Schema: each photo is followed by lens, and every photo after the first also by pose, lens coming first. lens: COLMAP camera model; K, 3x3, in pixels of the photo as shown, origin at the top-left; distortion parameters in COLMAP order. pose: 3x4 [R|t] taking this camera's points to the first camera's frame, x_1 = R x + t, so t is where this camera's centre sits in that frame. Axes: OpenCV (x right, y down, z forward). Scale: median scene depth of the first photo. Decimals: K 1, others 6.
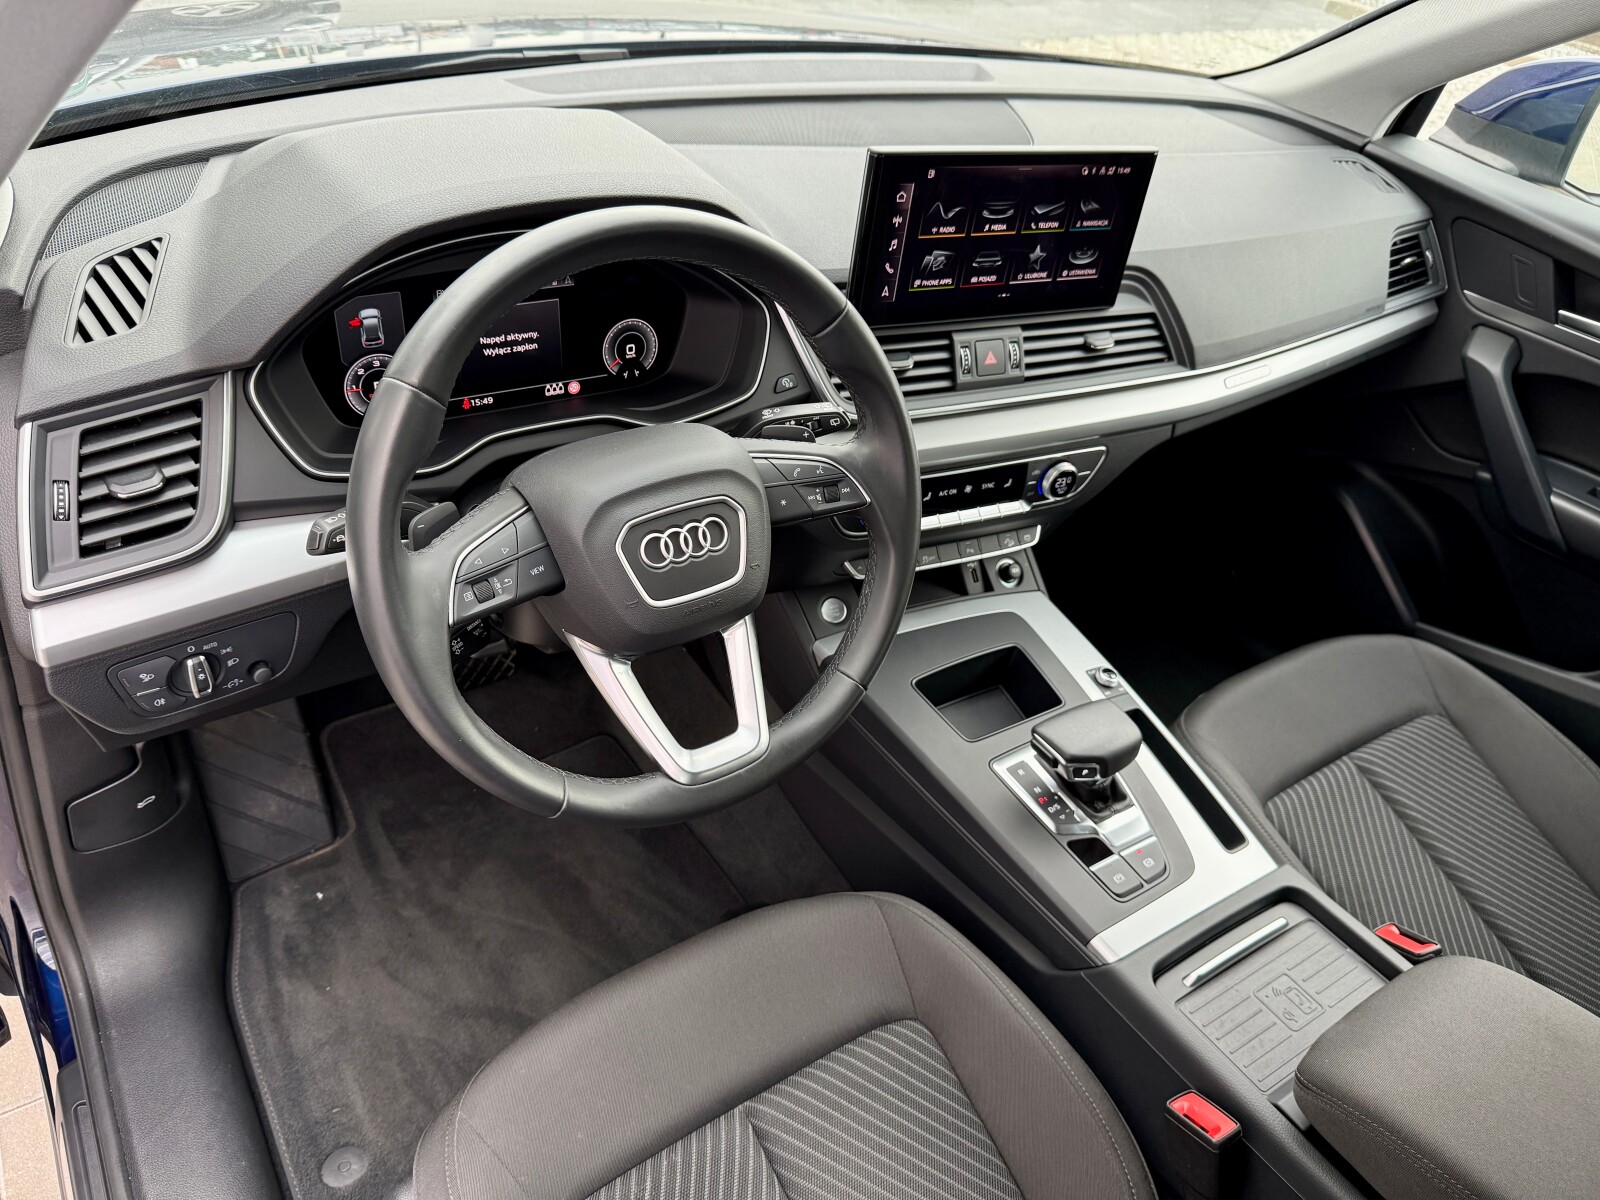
lens RADIAL K [[1113.7, 0, 780.3], [0, 1113.7, 605.0], [0, 0, 1]] dist [0.093673, -0.174898]
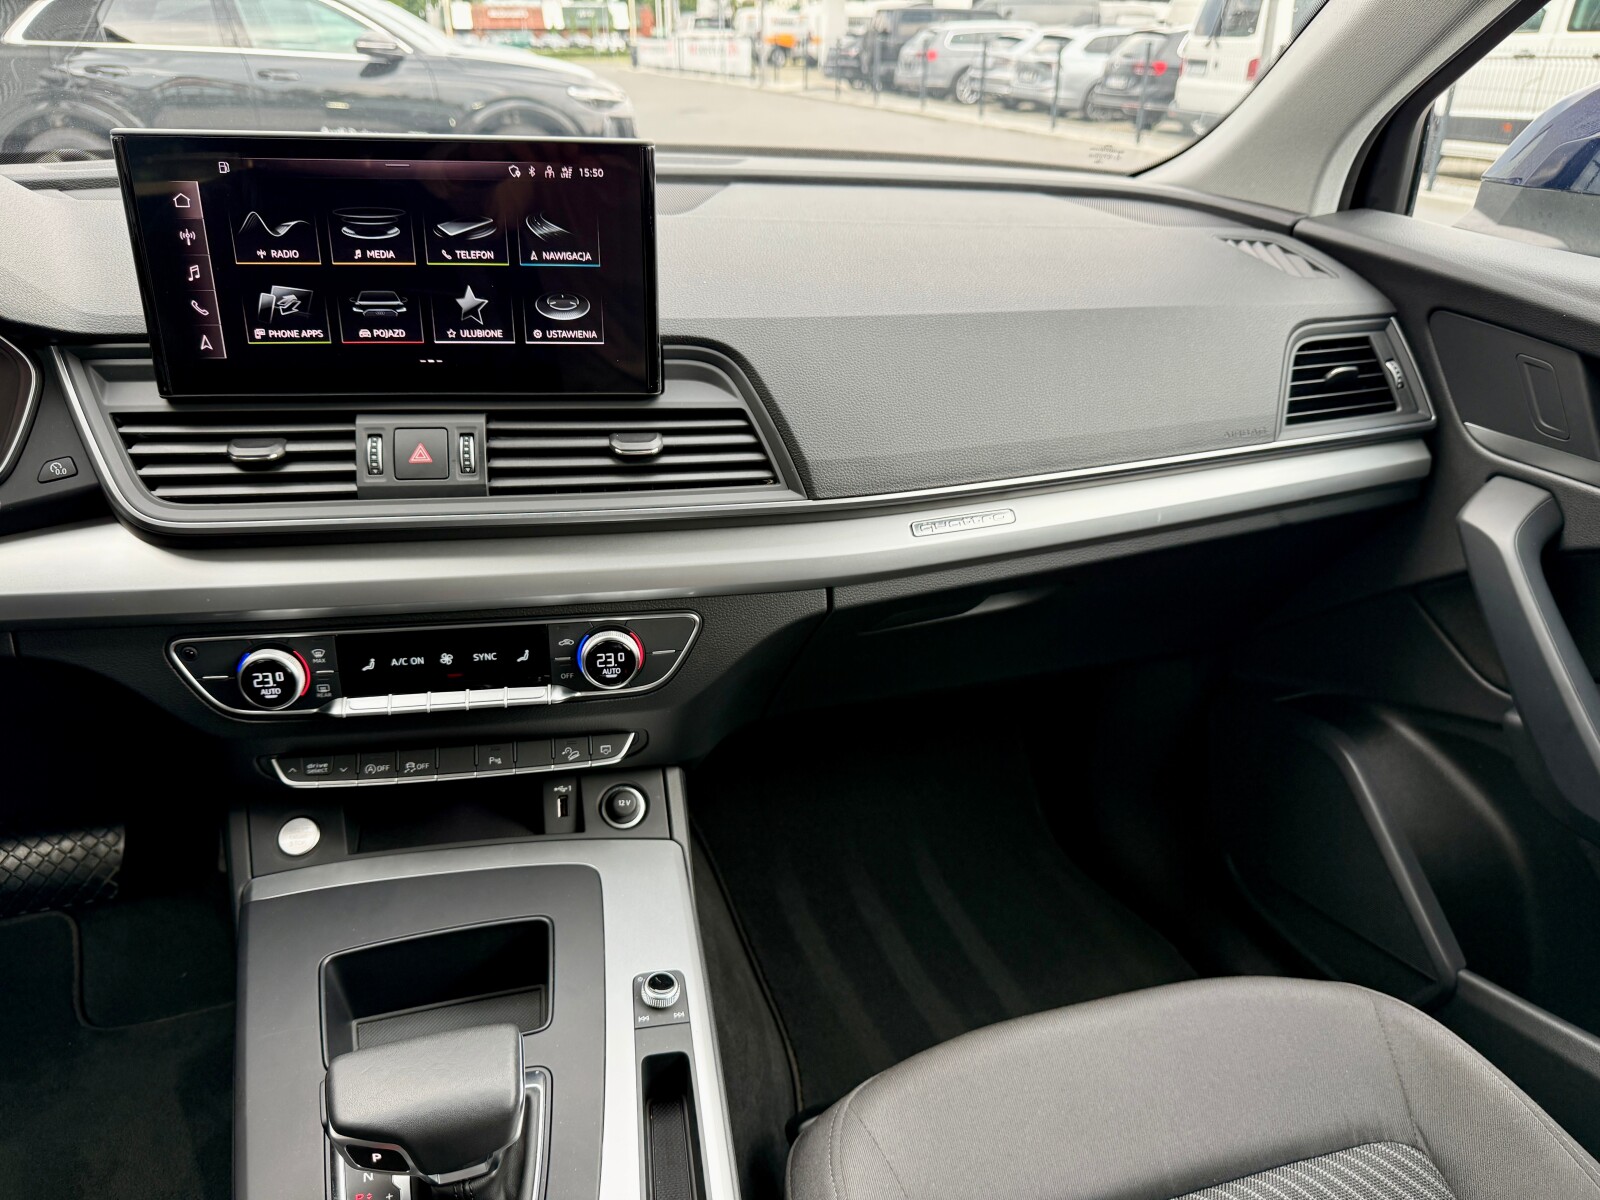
lens RADIAL K [[1142.0, 0, 791.8], [0, 1142.0, 604.6], [0, 0, 1]] dist [0.007446, -0.033483]
pose [[0.959745, 0.031341, -0.279117, 0.591215], [-0.096132, 0.970390, -0.221588, -0.007674], [0.263908, 0.239501, 0.934340, 0.457854]]
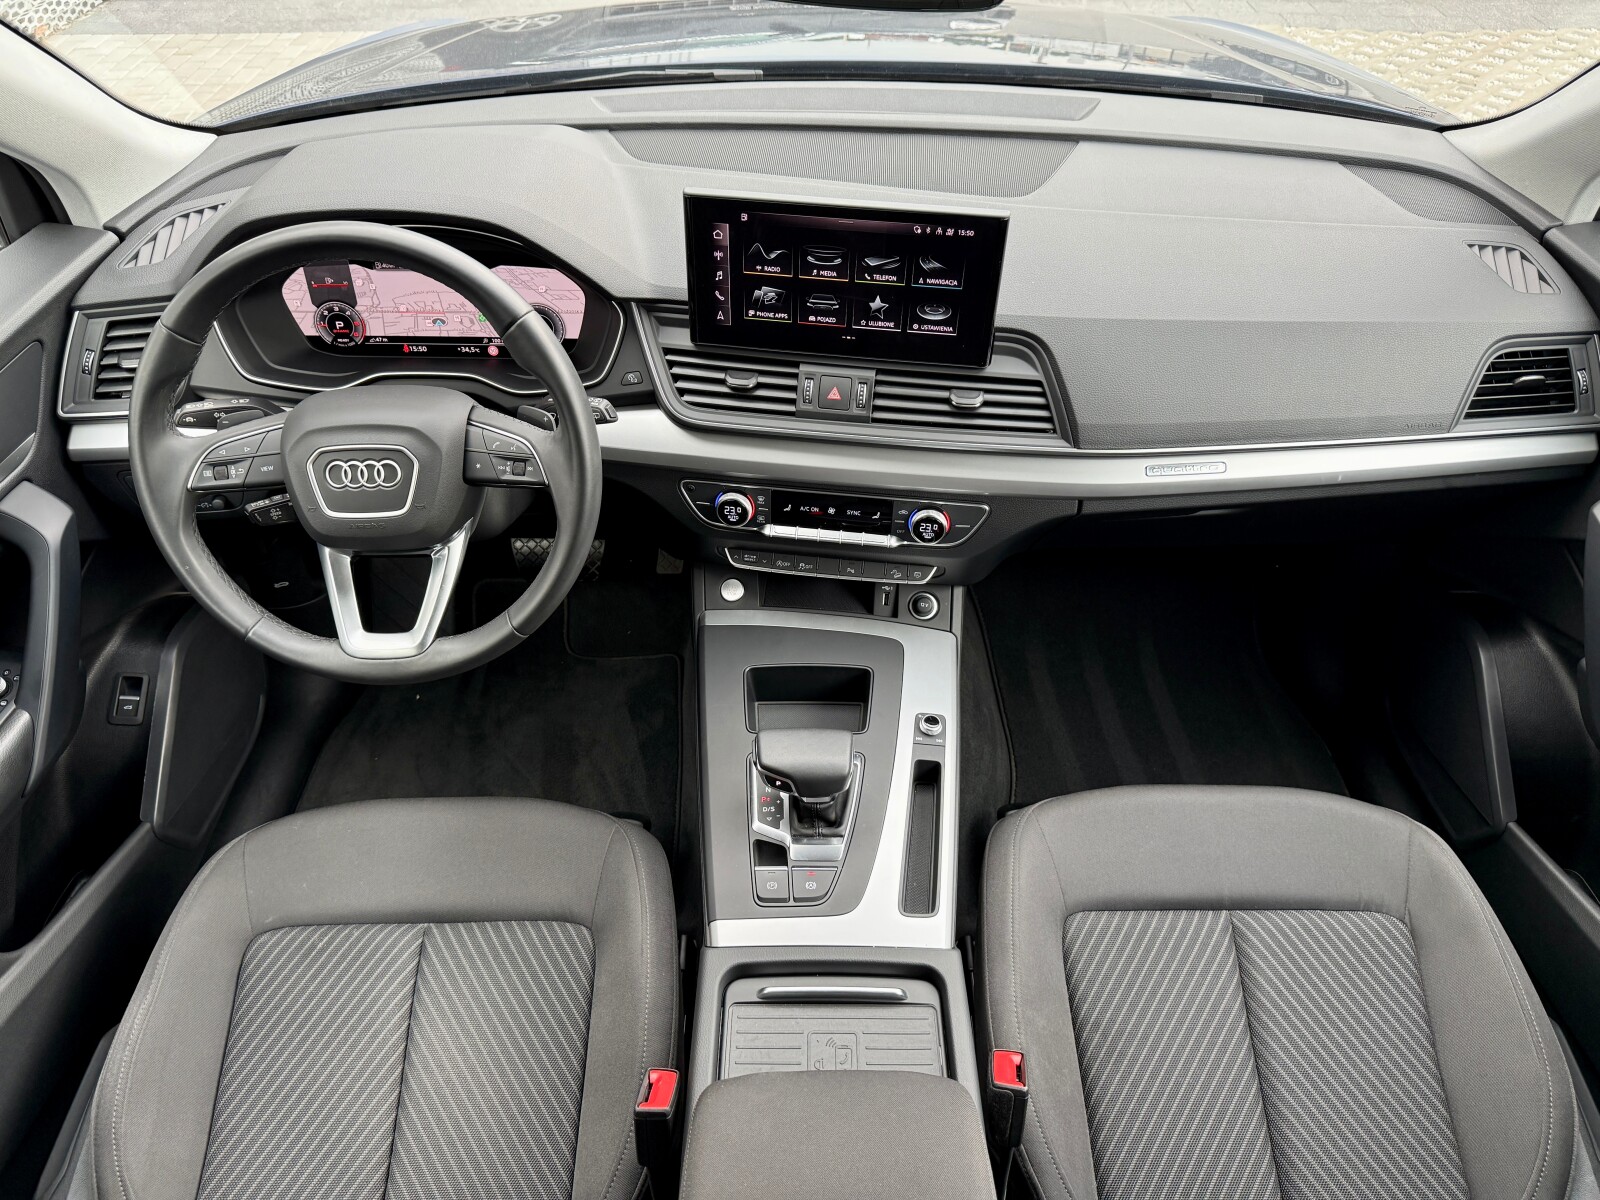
lens RADIAL K [[1111.3, 0, 796.2], [0, 1111.3, 610.3], [0, 0, 1]] dist [0.088624, -0.141999]
pose [[0.836261, 0.278352, -0.472428, 0.723835], [-0.260910, 0.959782, 0.103652, -0.123363], [0.482280, 0.036582, 0.875253, 0.059379]]
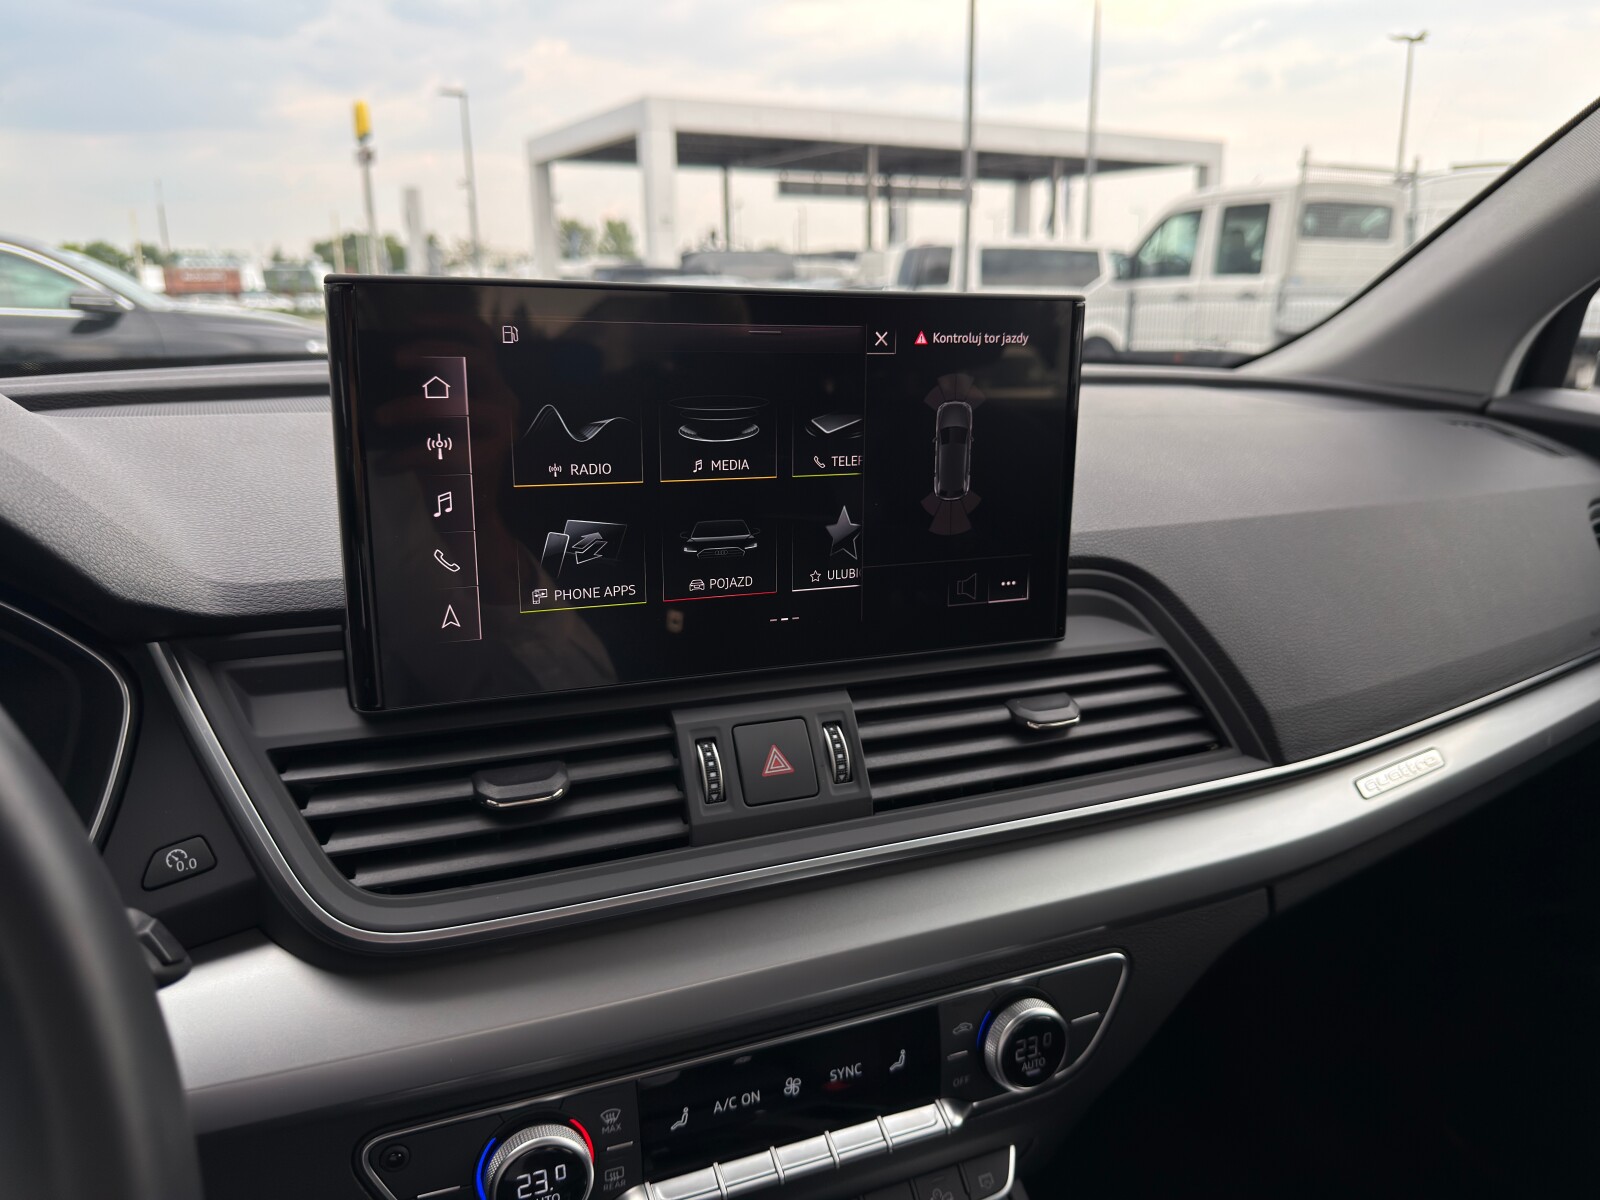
lens RADIAL K [[1150.4, 0, 803.1], [0, 1150.4, 598.4], [0, 0, 1]] dist [0.096488, -0.228654]
pose [[0.994046, -0.097621, -0.048395, 0.226845], [0.068744, 0.906504, -0.416562, -0.095898], [0.084535, 0.410755, 0.907818, 0.587352]]
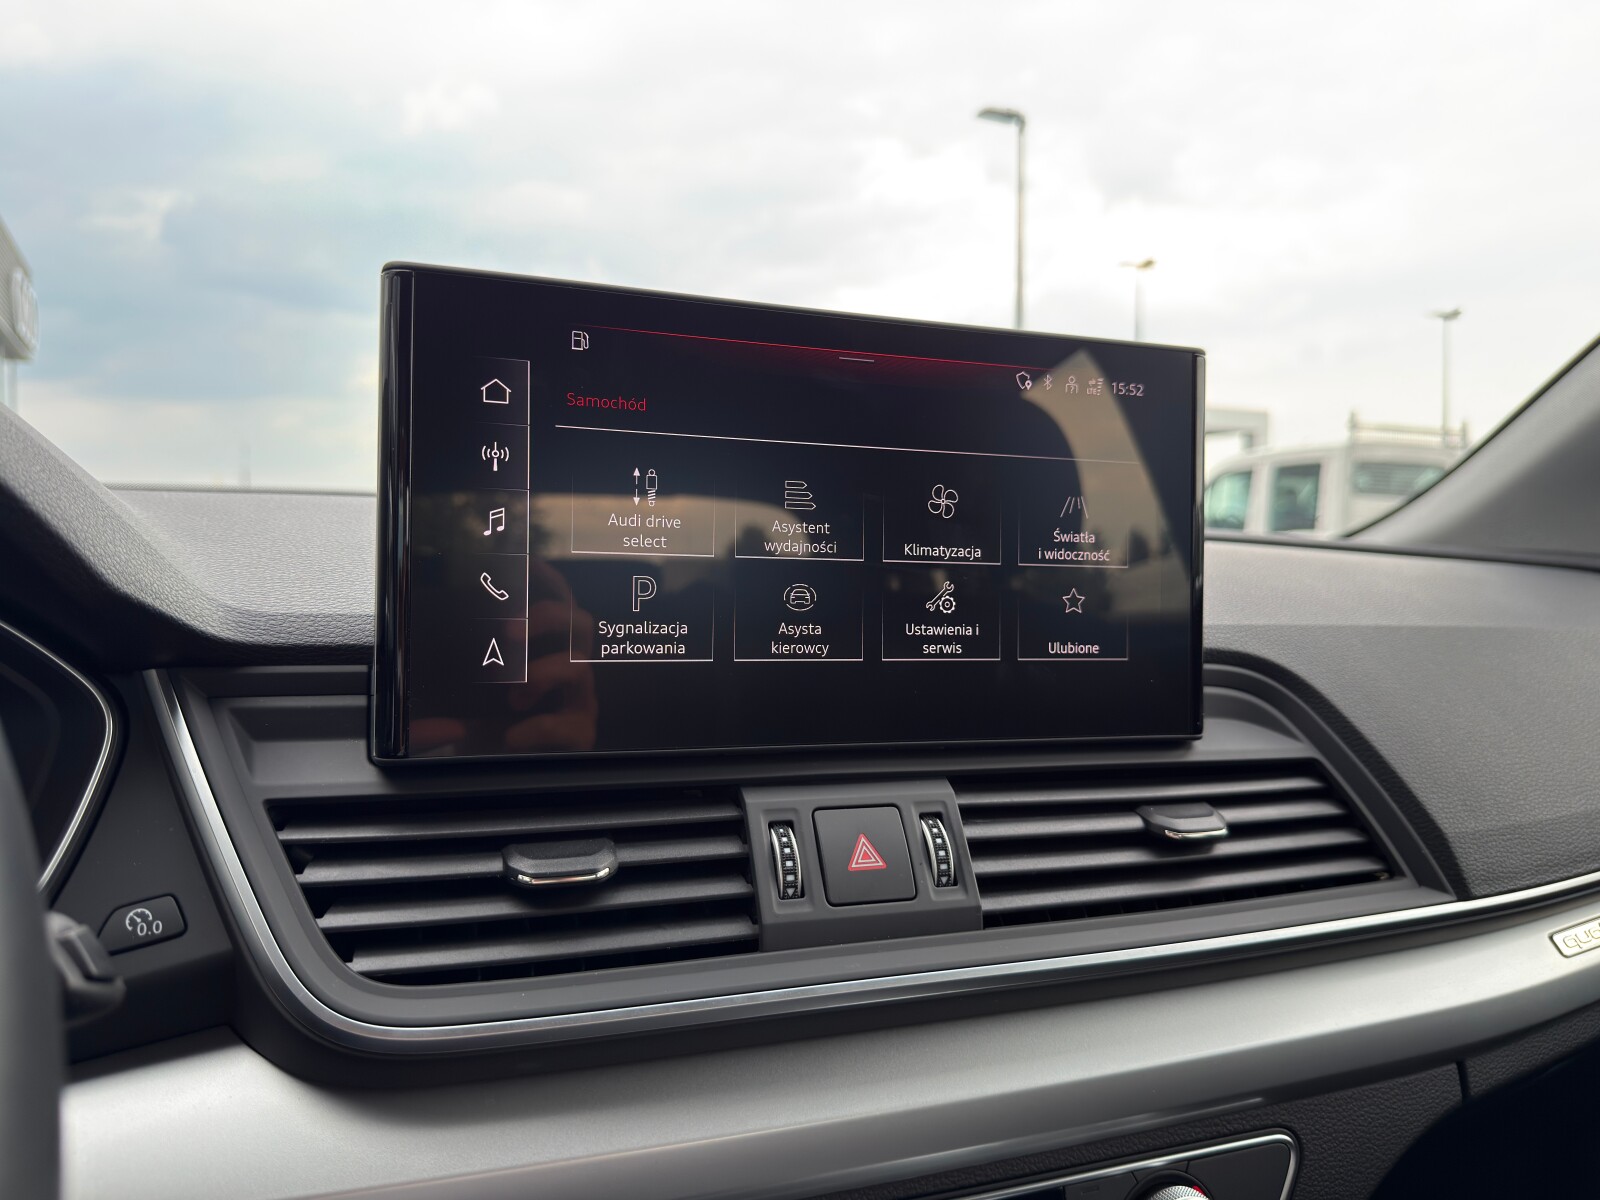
lens RADIAL K [[1172.0, 0, 800.0], [0, 1172.0, 600.0], [0, 0, 1]] dist [0.024141, -0.064436]
pose [[0.992473, -0.094487, -0.077901, 0.205431], [0.029666, 0.802696, -0.595650, -0.068440], [0.118812, 0.588856, 0.799457, 0.665493]]
